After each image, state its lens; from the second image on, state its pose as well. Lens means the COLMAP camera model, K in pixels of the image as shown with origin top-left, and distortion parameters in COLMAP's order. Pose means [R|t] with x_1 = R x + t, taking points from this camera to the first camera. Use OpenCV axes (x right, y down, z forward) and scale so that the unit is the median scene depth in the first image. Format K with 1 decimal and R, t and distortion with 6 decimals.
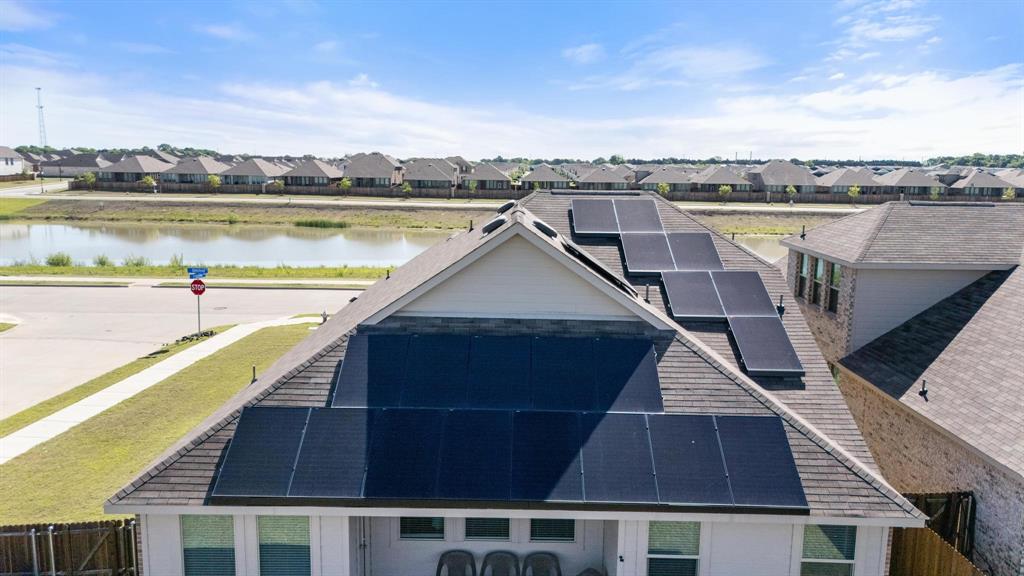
lens RADIAL K [[750.3, 0, 515.7], [0, 750.3, 287.6], [0, 0, 1]] dist [0.085216, -0.092516]
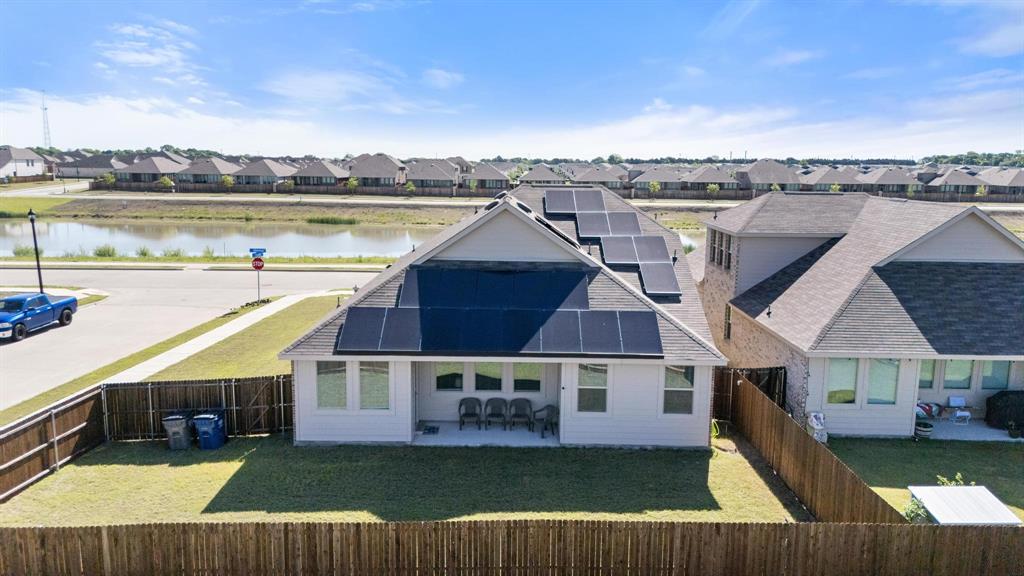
lens RADIAL K [[750.3, 0, 515.7], [0, 750.3, 287.6], [0, 0, 1]] dist [0.085216, -0.092516]
pose [[0.999996, -0.002904, 0.000092, 0.002137], [0.002904, 0.999996, 0.000421, 0.009243], [-0.000093, -0.000421, 1.000000, -0.059944]]
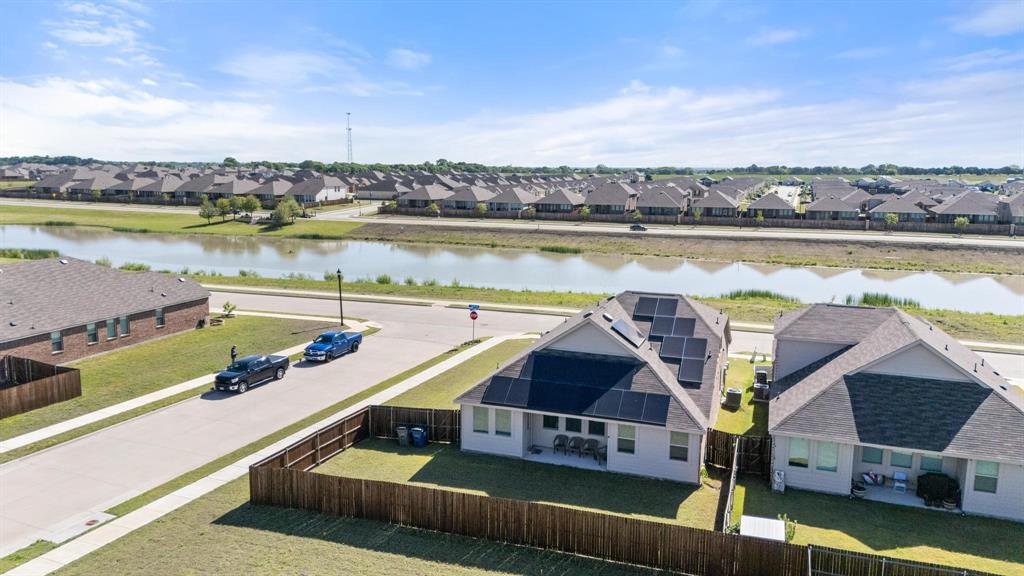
lens RADIAL K [[750.3, 0, 515.7], [0, 750.3, 287.6], [0, 0, 1]] dist [0.085216, -0.092516]
pose [[0.946567, 0.046821, -0.319091, 0.055478], [-0.049294, 0.998784, 0.000327, -0.016669], [0.318718, 0.015420, 0.947724, -0.151424]]
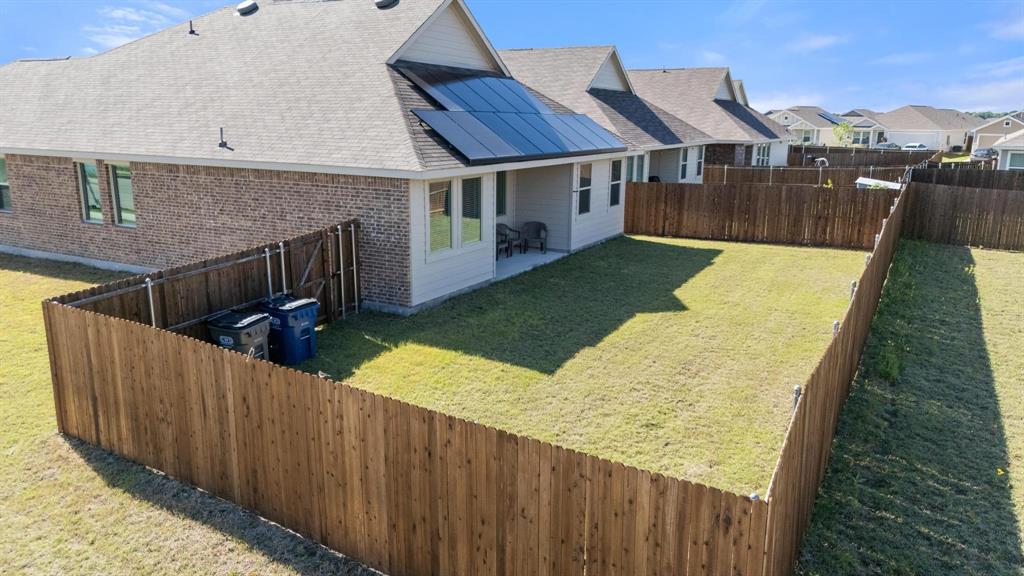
lens RADIAL K [[750.3, 0, 515.7], [0, 750.3, 287.6], [0, 0, 1]] dist [0.085216, -0.092516]
pose [[0.463002, -0.201983, 0.863037, -0.113706], [0.142977, 0.977957, 0.152174, 0.022539], [-0.874750, 0.052937, 0.481675, 0.022403]]
